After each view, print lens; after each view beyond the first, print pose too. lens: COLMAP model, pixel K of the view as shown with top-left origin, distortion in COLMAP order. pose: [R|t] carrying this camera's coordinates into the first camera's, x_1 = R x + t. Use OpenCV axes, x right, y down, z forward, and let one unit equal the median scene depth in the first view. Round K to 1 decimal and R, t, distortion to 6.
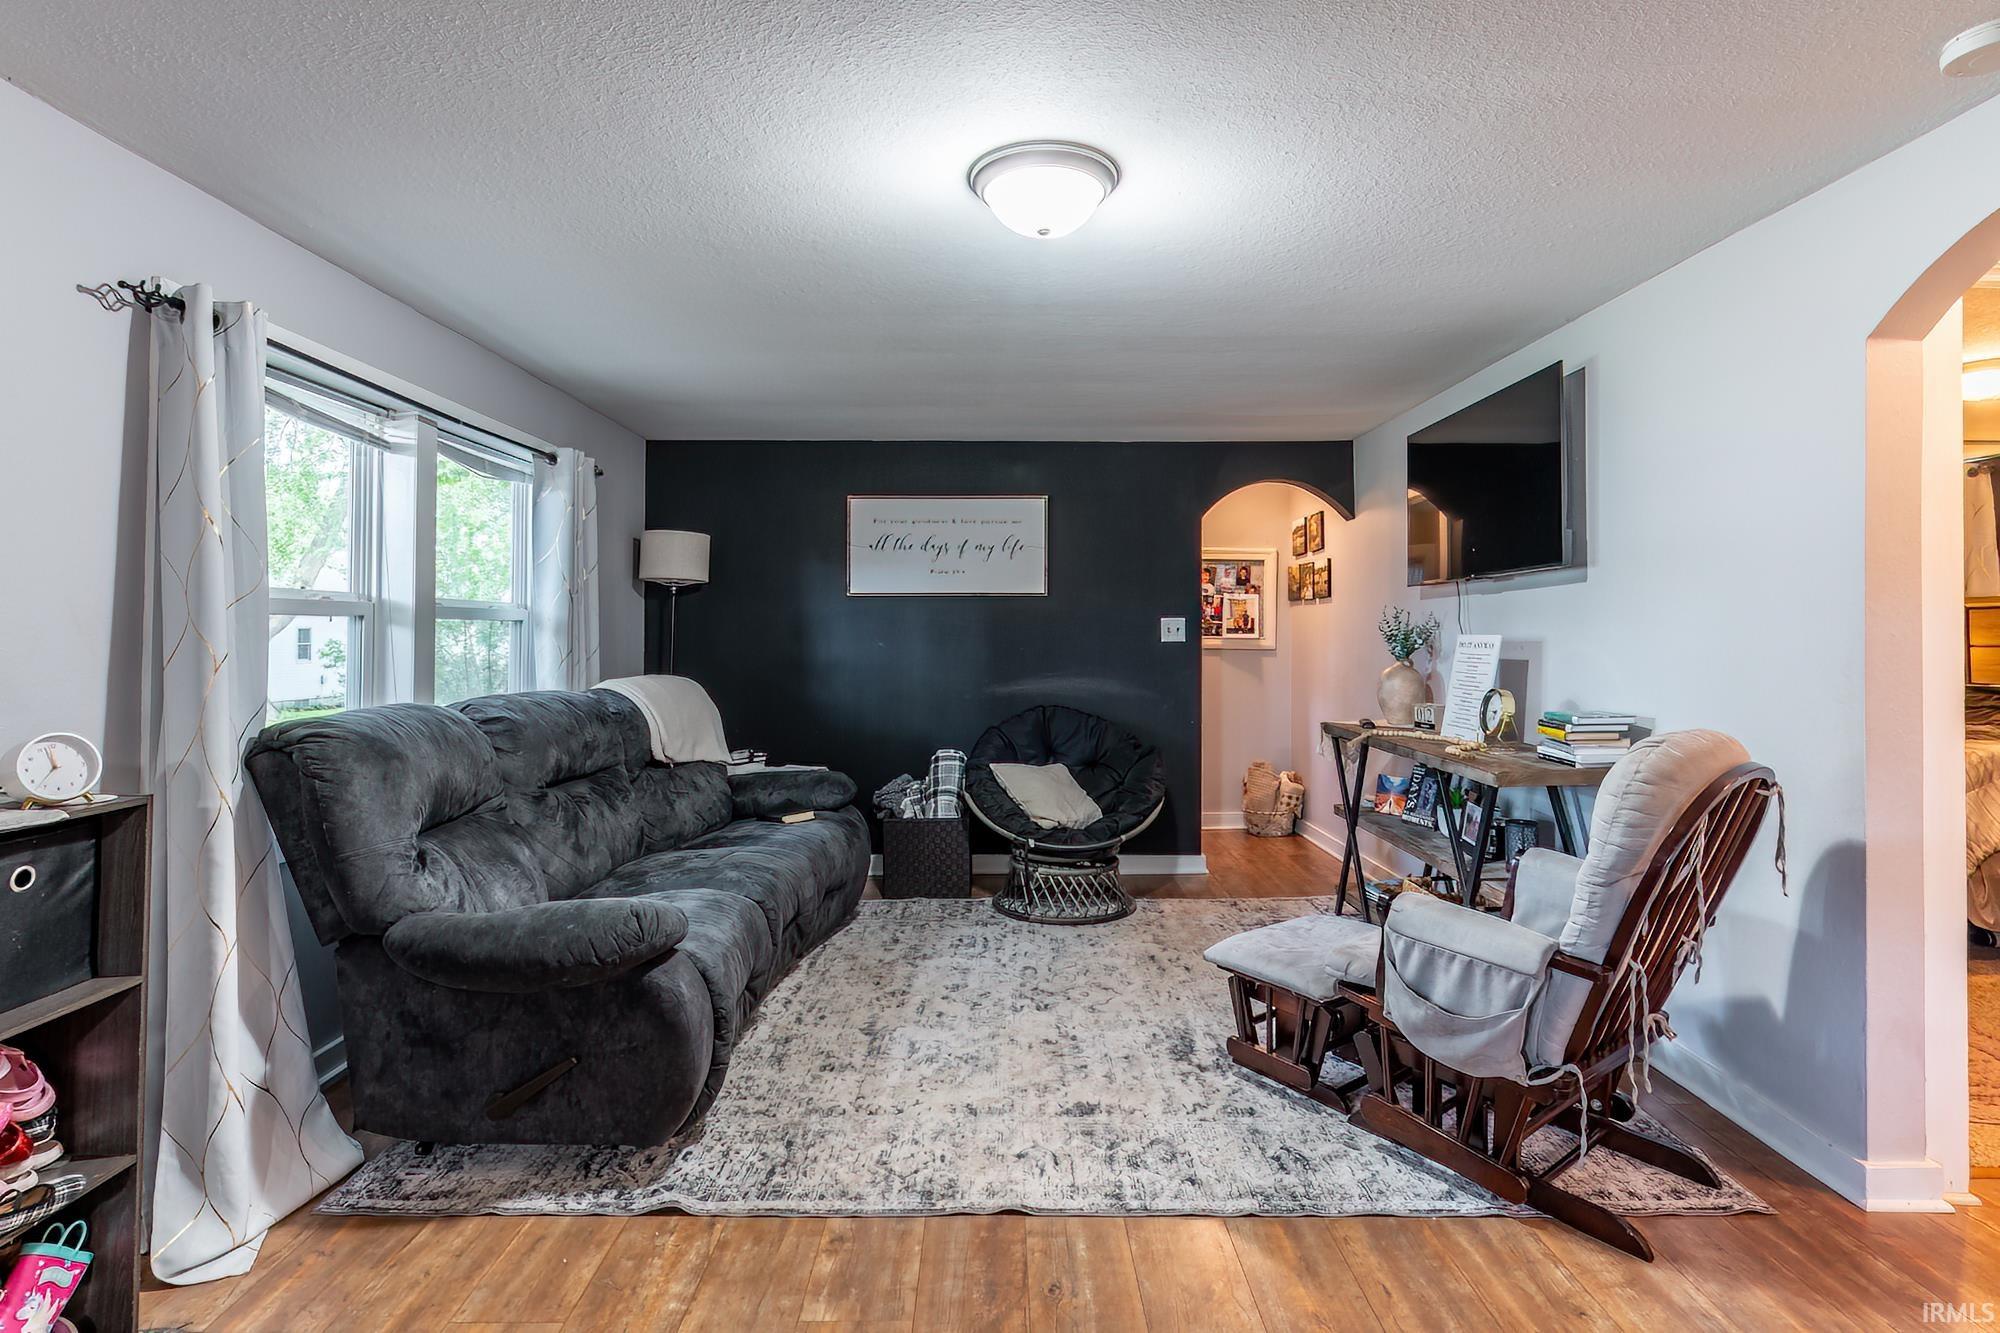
lens RADIAL K [[1004.4, 0, 998.6], [0, 1004.4, 622.3], [0, 0, 1]] dist [-0.003958, 0.000729]
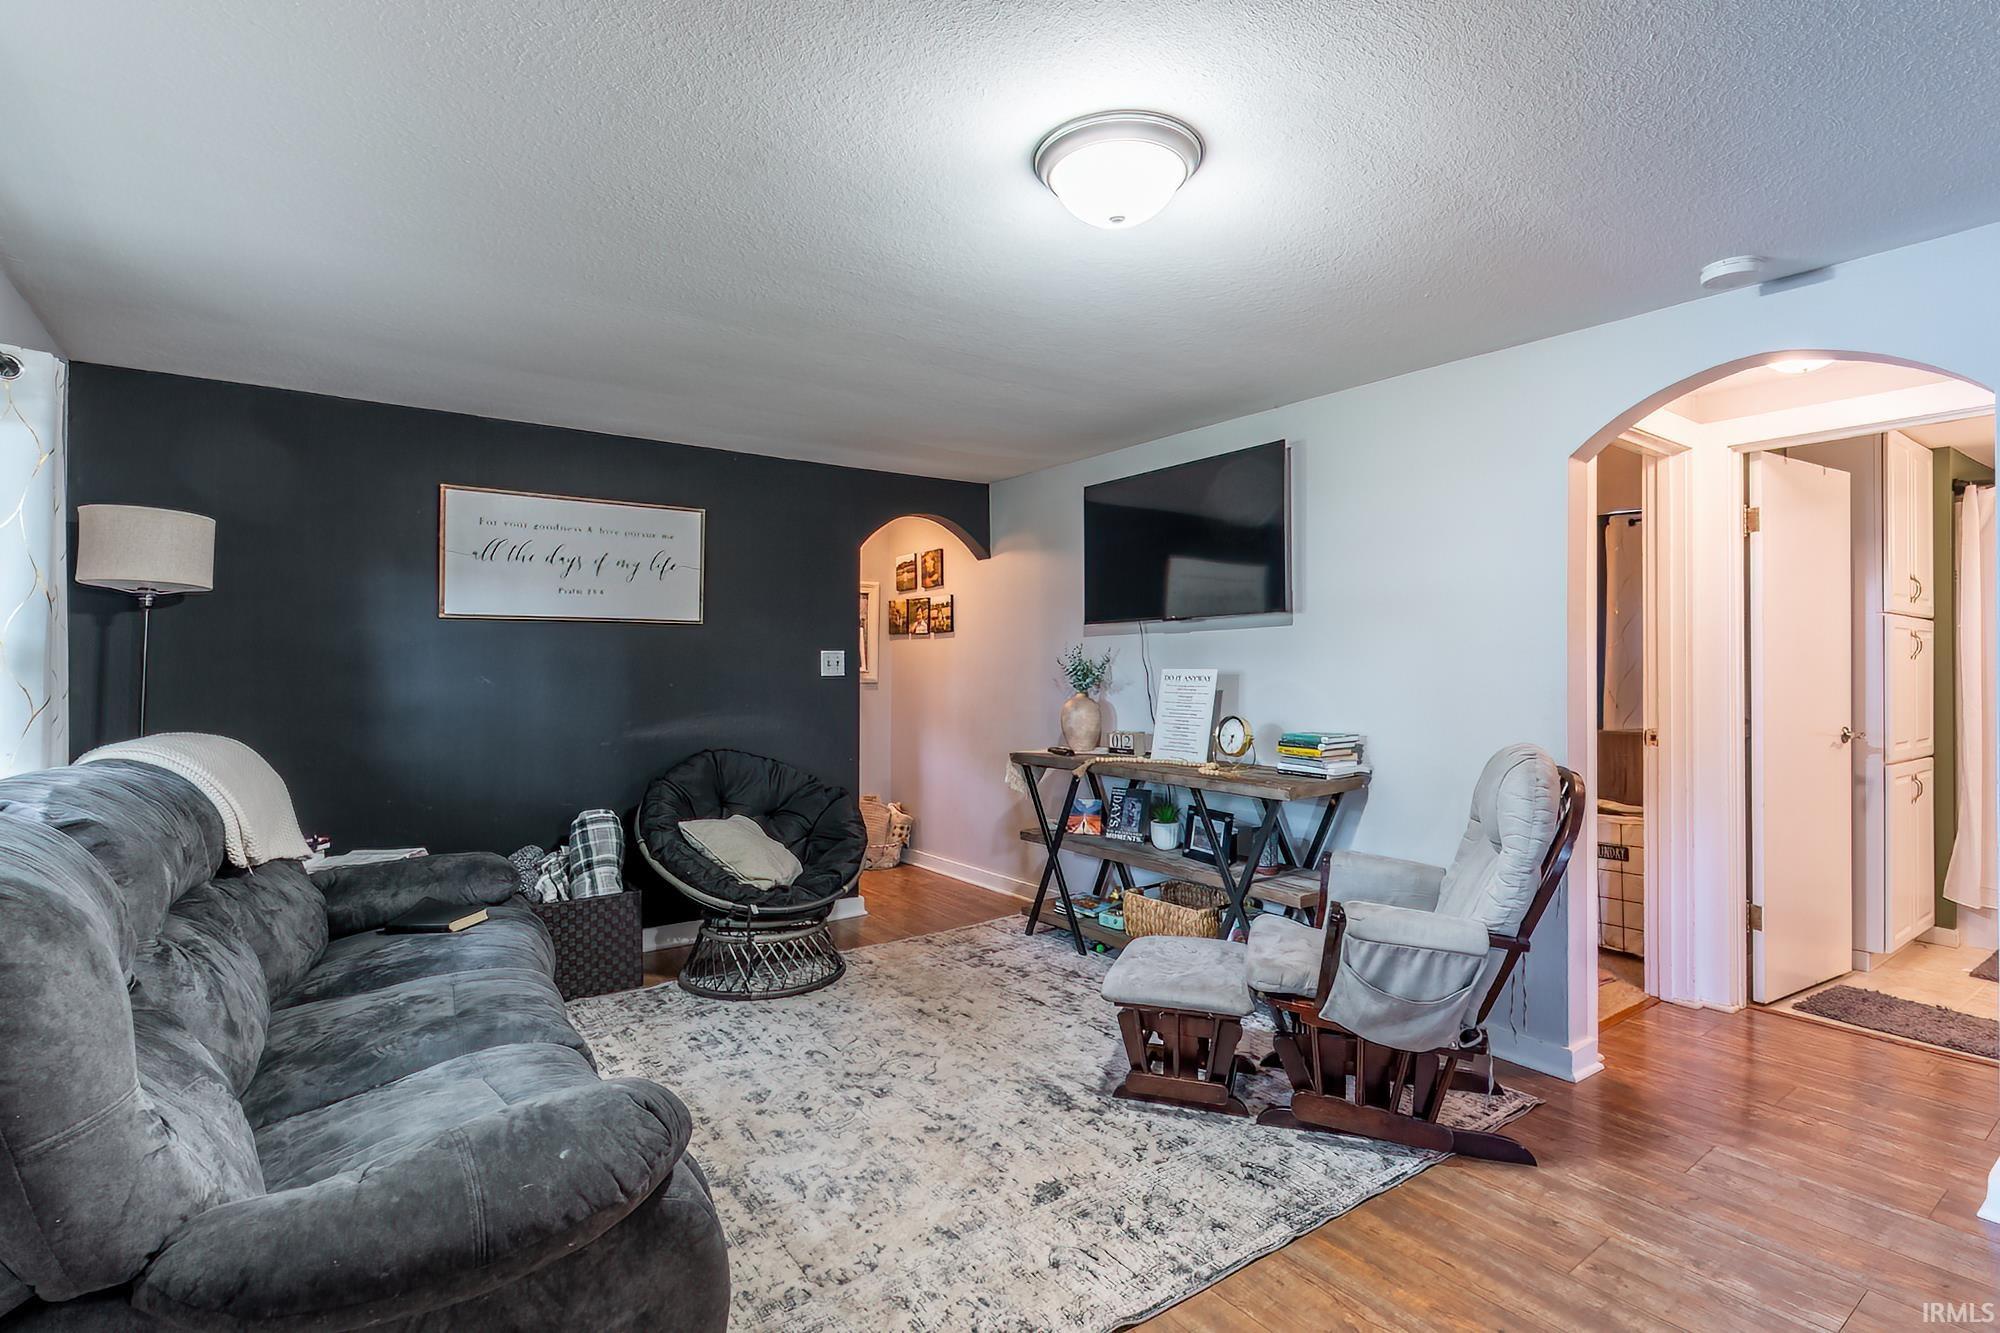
lens RADIAL K [[977.8, 0, 1012.9], [0, 977.8, 658.1], [0, 0, 1]] dist [-0.003499, 0.000452]
pose [[0.804044, 0.005407, 0.594545, -0.302346], [-0.007567, 0.999971, 0.001139, 0.000351], [-0.594521, -0.005414, 0.804062, 0.197344]]
